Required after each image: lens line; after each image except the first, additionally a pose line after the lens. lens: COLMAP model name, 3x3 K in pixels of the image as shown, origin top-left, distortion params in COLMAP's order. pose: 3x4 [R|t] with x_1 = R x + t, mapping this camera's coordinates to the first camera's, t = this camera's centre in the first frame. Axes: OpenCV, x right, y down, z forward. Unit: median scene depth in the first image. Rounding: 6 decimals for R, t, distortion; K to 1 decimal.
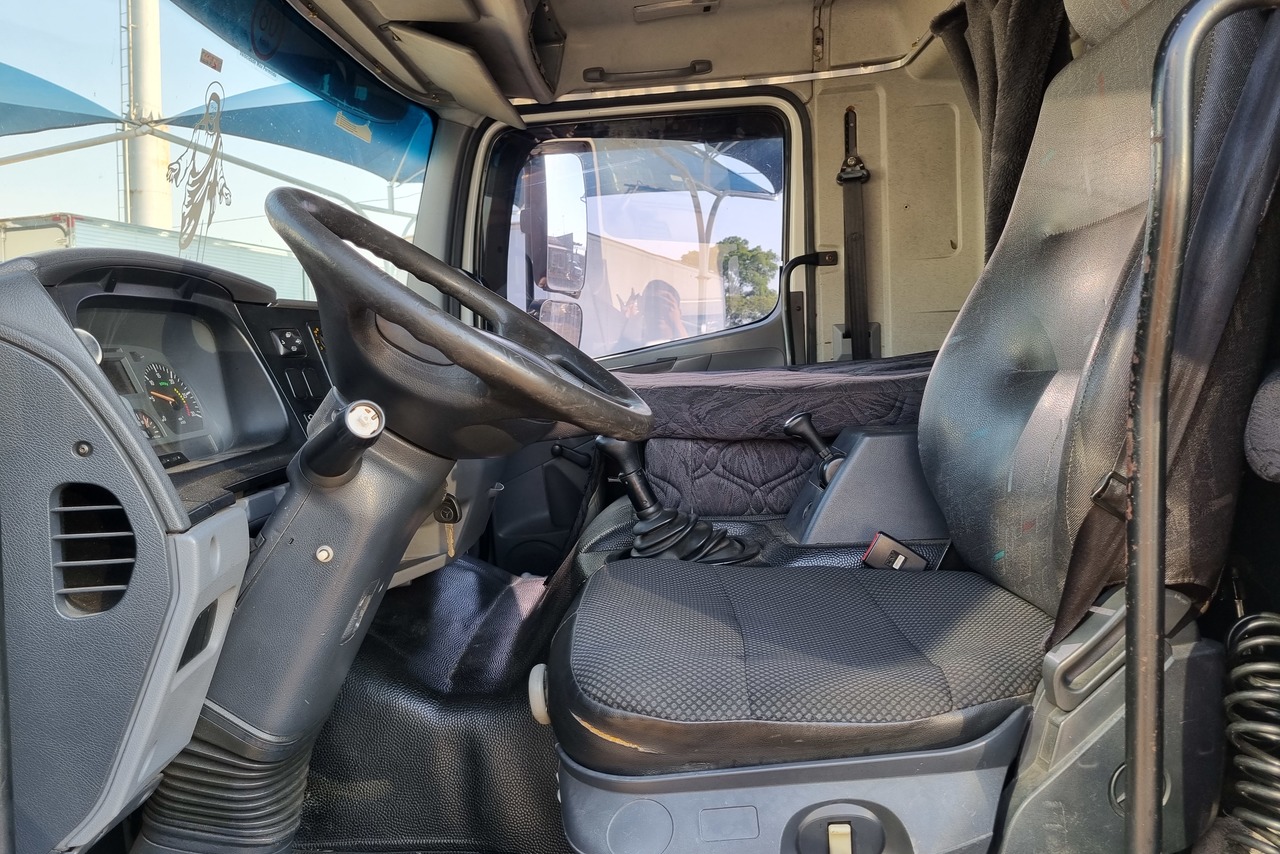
lens RADIAL K [[989.6, 0, 637.2], [0, 989.6, 427.3], [0, 0, 1]] dist [0.048095, -0.002608]
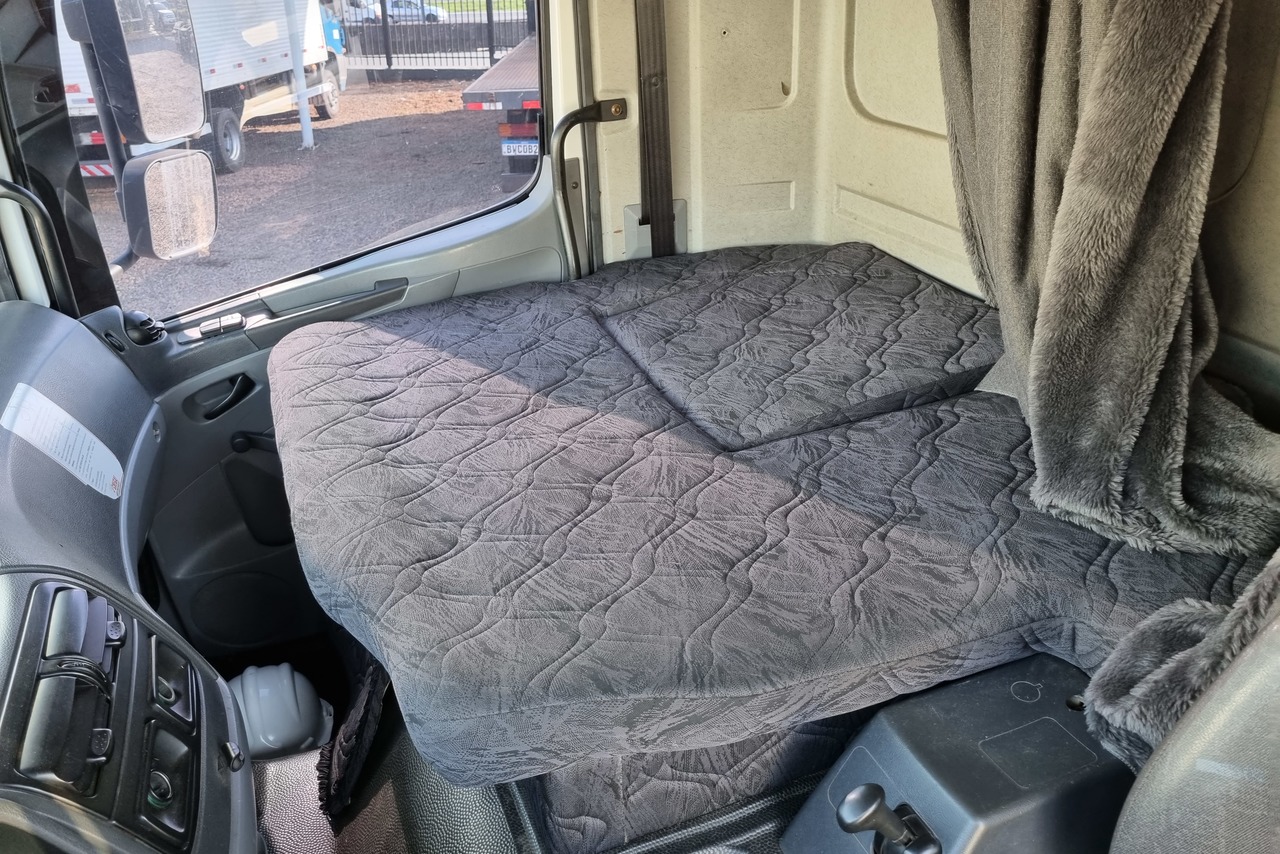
lens RADIAL K [[974.8, 0, 647.7], [0, 974.8, 432.3], [0, 0, 1]] dist [0.038242, -0.000169]
pose [[0.922019, -0.184513, 0.340348, -0.056481], [0.039830, 0.919666, 0.390677, -0.235725], [-0.385091, -0.346656, 0.855298, 0.355092]]
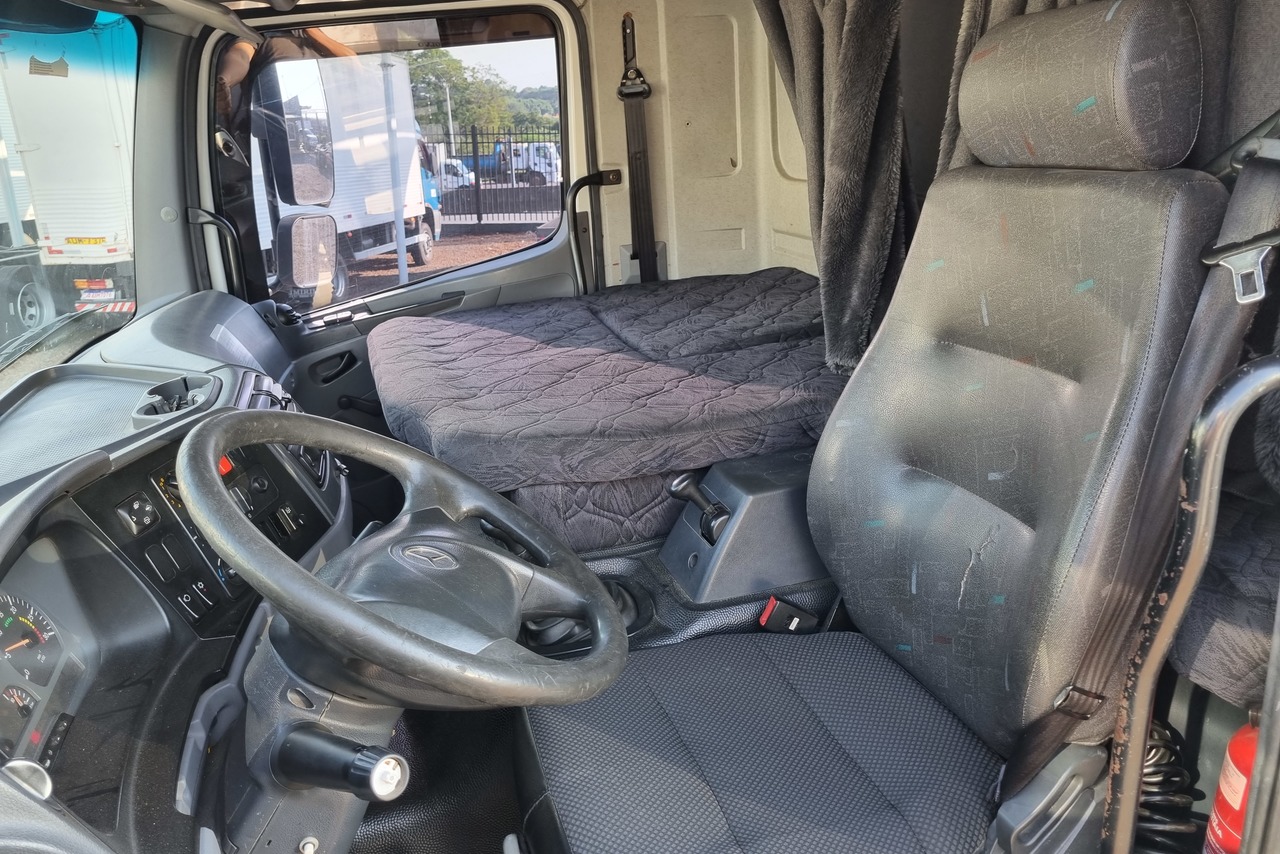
lens RADIAL K [[968.4, 0, 639.9], [0, 968.4, 443.5], [0, 0, 1]] dist [0.031667, 0.000349]
pose [[0.950370, -0.126860, 0.284082, -0.086928], [0.051419, 0.964581, 0.258726, -0.168793], [-0.306842, -0.231279, 0.923232, 0.058183]]
